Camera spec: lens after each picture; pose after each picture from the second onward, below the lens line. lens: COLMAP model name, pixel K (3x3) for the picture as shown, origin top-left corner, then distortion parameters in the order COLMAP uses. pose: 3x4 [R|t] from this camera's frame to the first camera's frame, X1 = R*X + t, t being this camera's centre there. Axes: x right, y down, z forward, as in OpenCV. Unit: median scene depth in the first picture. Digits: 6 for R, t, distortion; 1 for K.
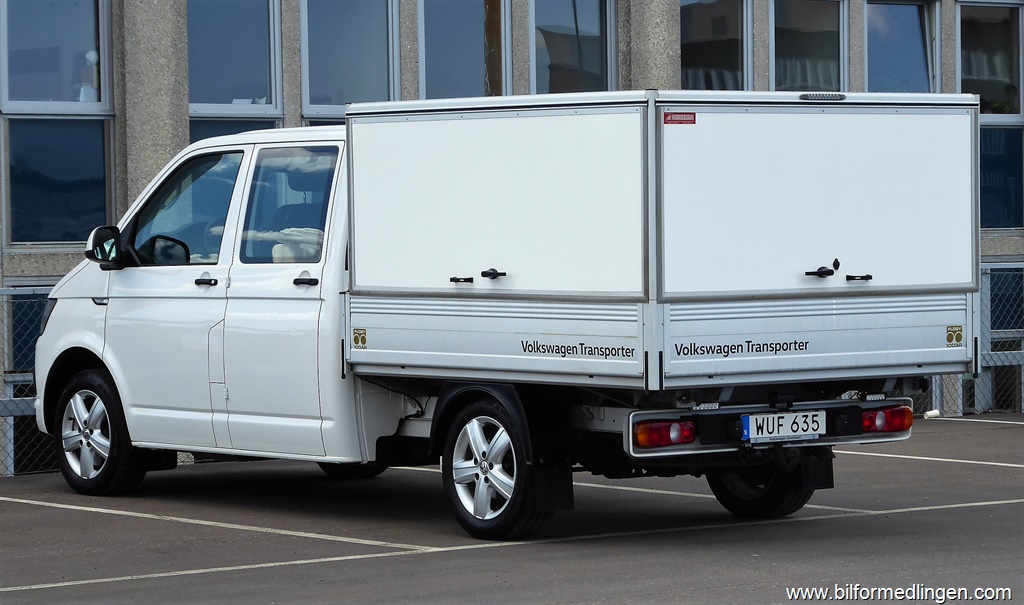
lens RADIAL K [[3551.2, 0, 512.0], [0, 3551.2, 302.5], [0, 0, 1]] dist [0.303742, 1.075788]
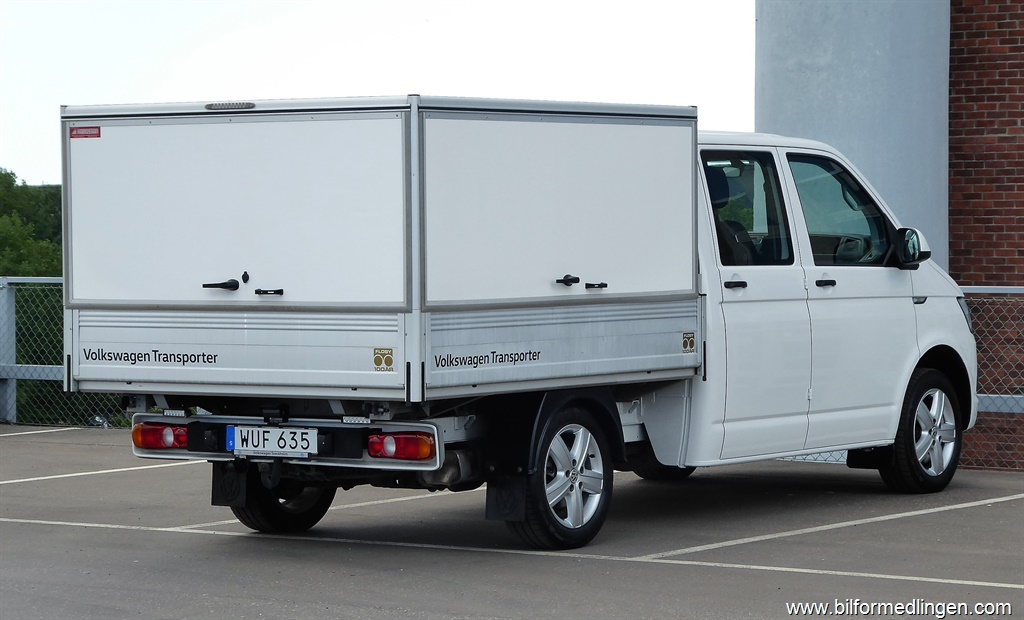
lens RADIAL K [[3407.2, 0, 512.0], [0, 3407.2, 310.0], [0, 0, 1]] dist [0.261211, 1.397009]
pose [[0.284609, 0.034977, -0.958005, 0.993550], [-0.021366, 0.999317, 0.030138, -0.031083], [0.958406, 0.011891, 0.285162, 0.792974]]
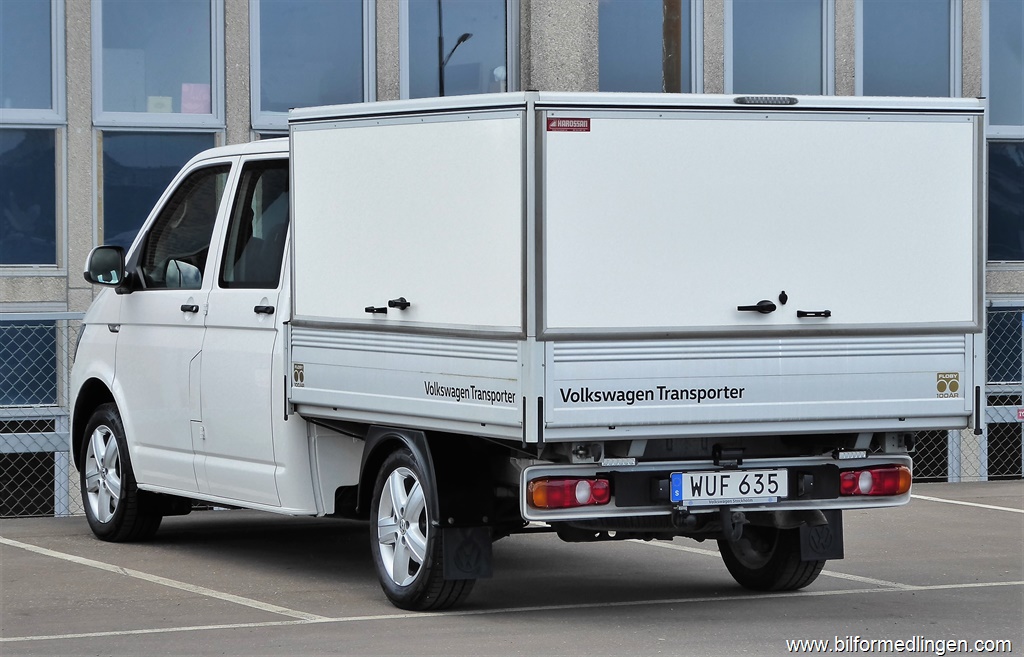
lens RADIAL K [[3534.5, 0, 511.0], [0, 3534.5, 303.9], [0, 0, 1]] dist [0.391062, -1.235587]
pose [[0.979165, 0.012697, -0.202667, 0.196164], [-0.013946, 0.999892, -0.004738, -0.004300], [0.202585, 0.007465, 0.979236, 0.157197]]
